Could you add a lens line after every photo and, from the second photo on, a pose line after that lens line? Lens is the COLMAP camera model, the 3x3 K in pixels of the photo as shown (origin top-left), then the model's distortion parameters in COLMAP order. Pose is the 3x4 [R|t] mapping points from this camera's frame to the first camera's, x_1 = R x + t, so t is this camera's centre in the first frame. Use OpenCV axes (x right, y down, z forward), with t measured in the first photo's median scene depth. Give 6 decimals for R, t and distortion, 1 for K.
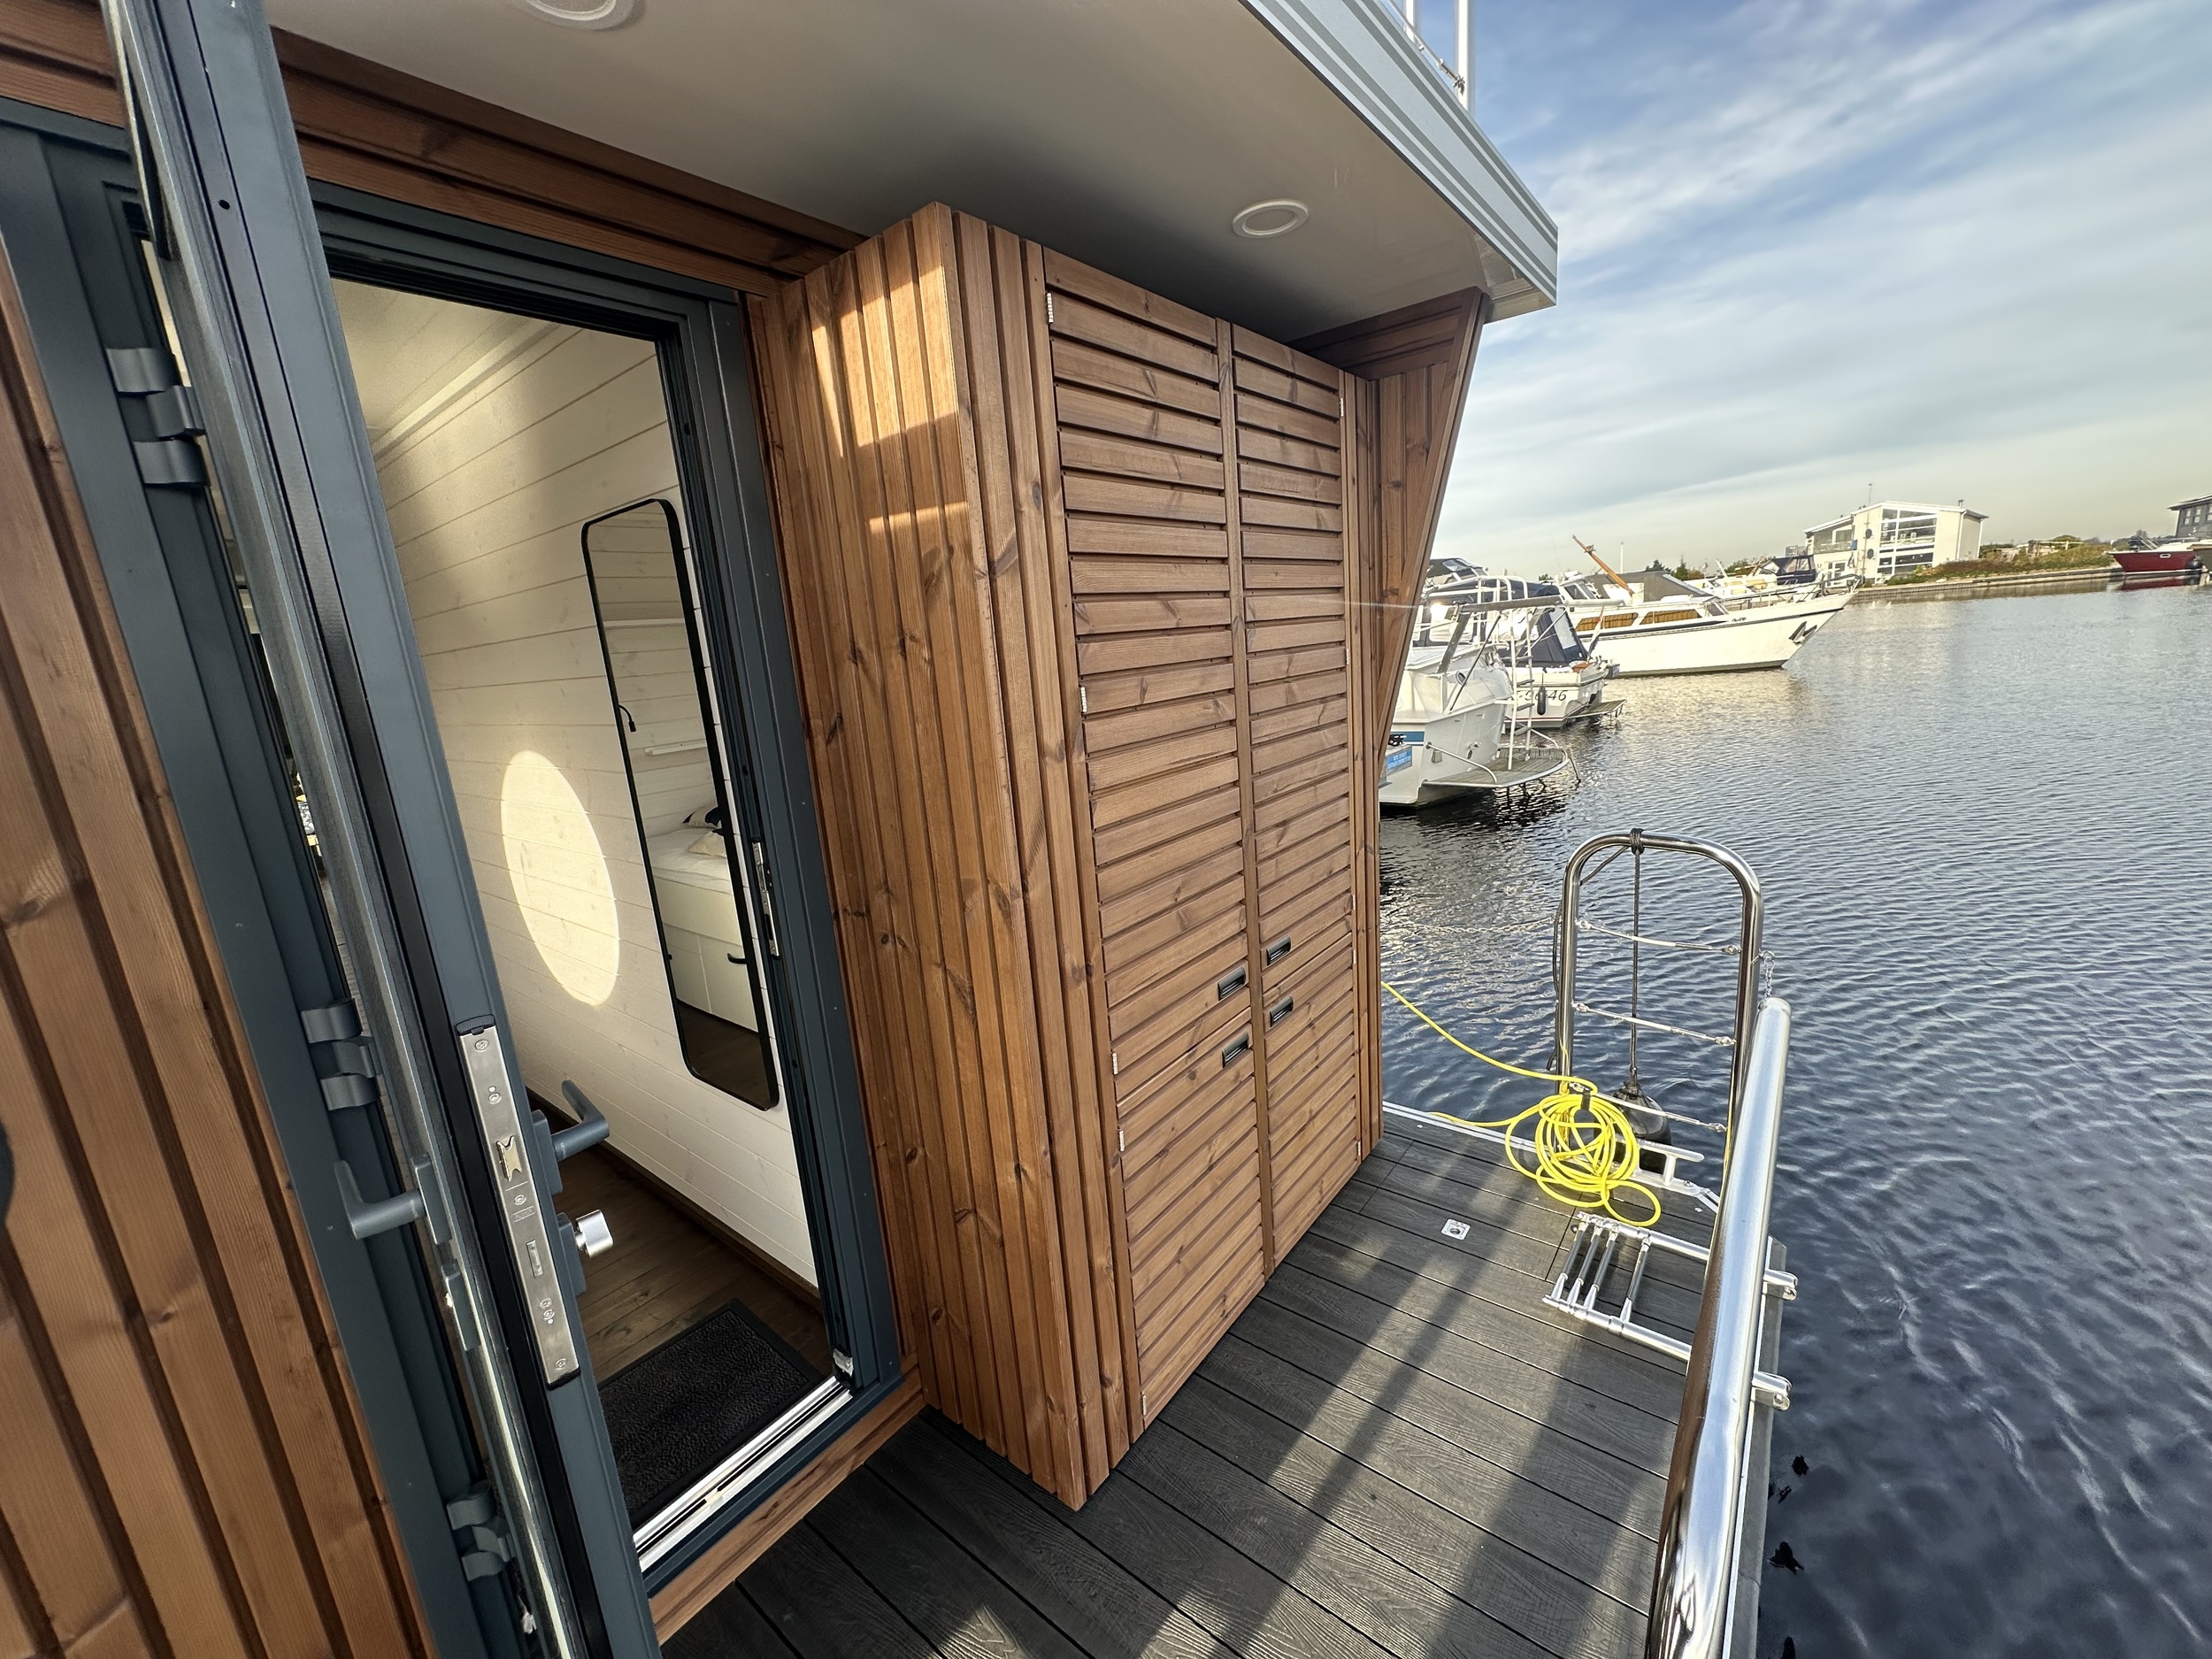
lens RADIAL K [[879.8, 0, 1104.8], [0, 879.8, 833.9], [0, 0, 1]] dist [-0.003782, 0.000906]
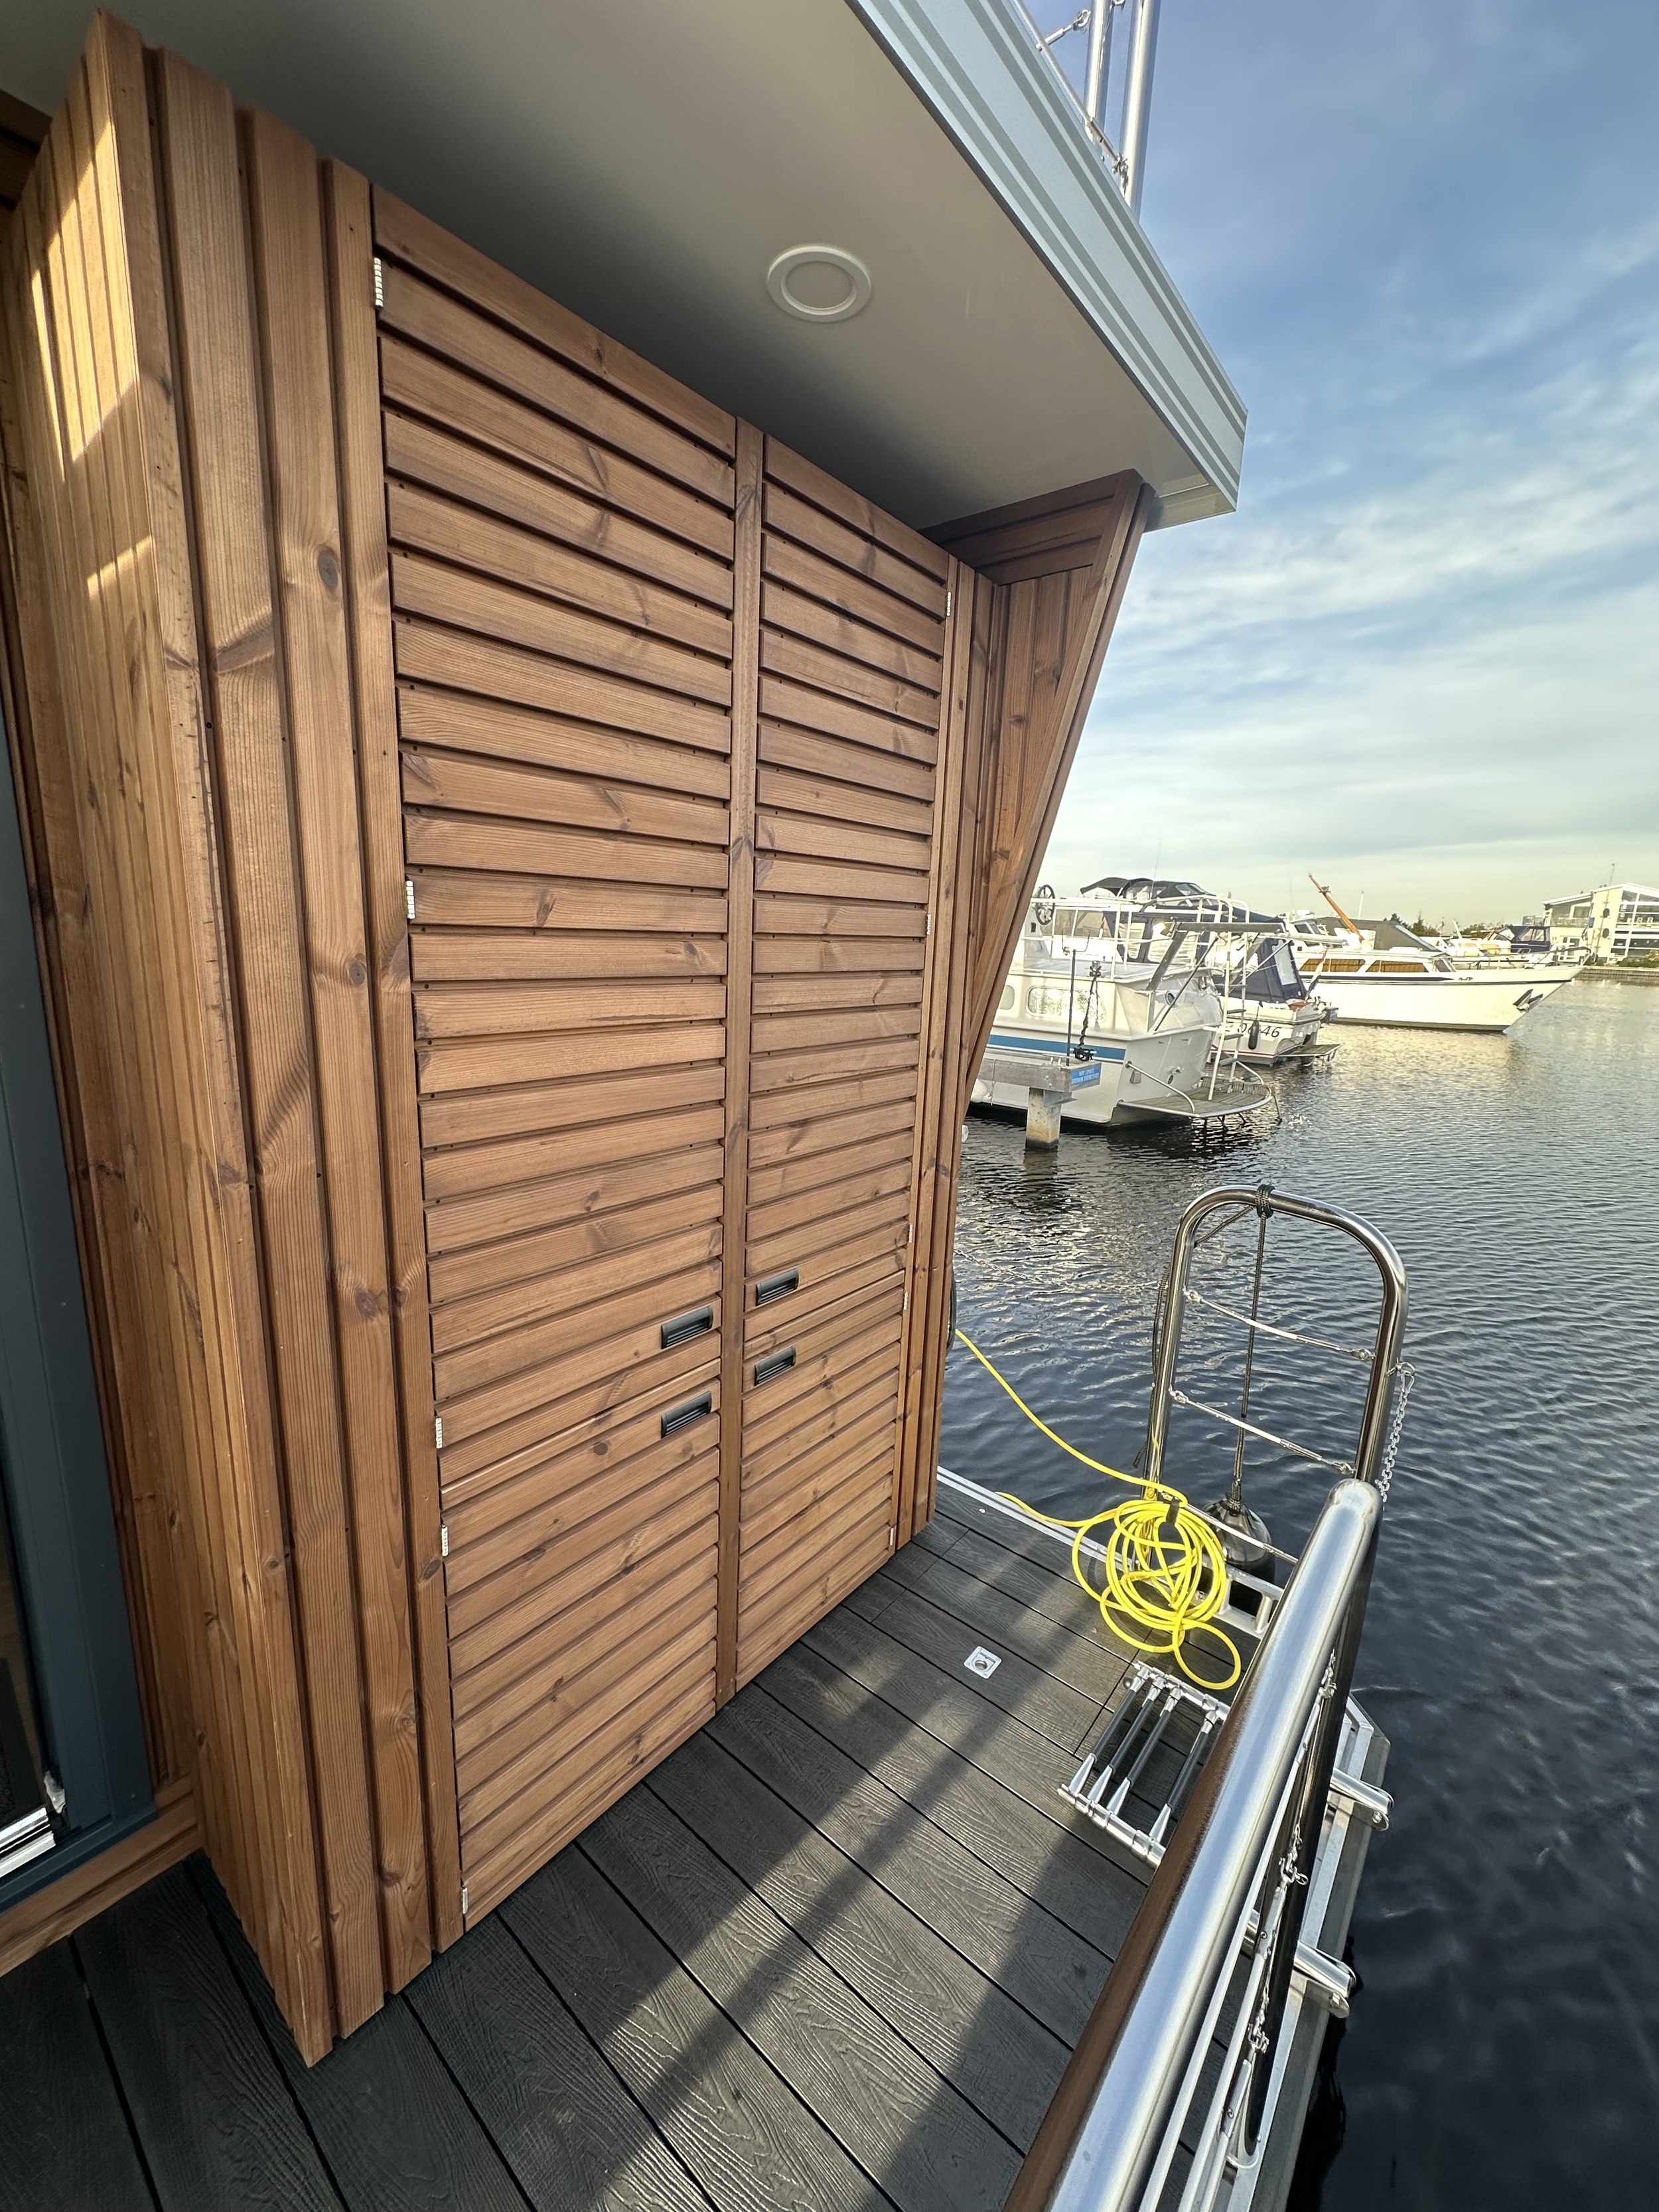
lens RADIAL K [[879.8, 0, 831.1], [0, 879.8, 1105.3], [0, 0, 1]] dist [-0.003782, 0.000906]
pose [[0.992177, 0.124500, 0.009249, 0.229733], [-0.124363, 0.992136, -0.014172, -0.020712], [-0.010941, 0.012911, 0.999857, 0.243197]]
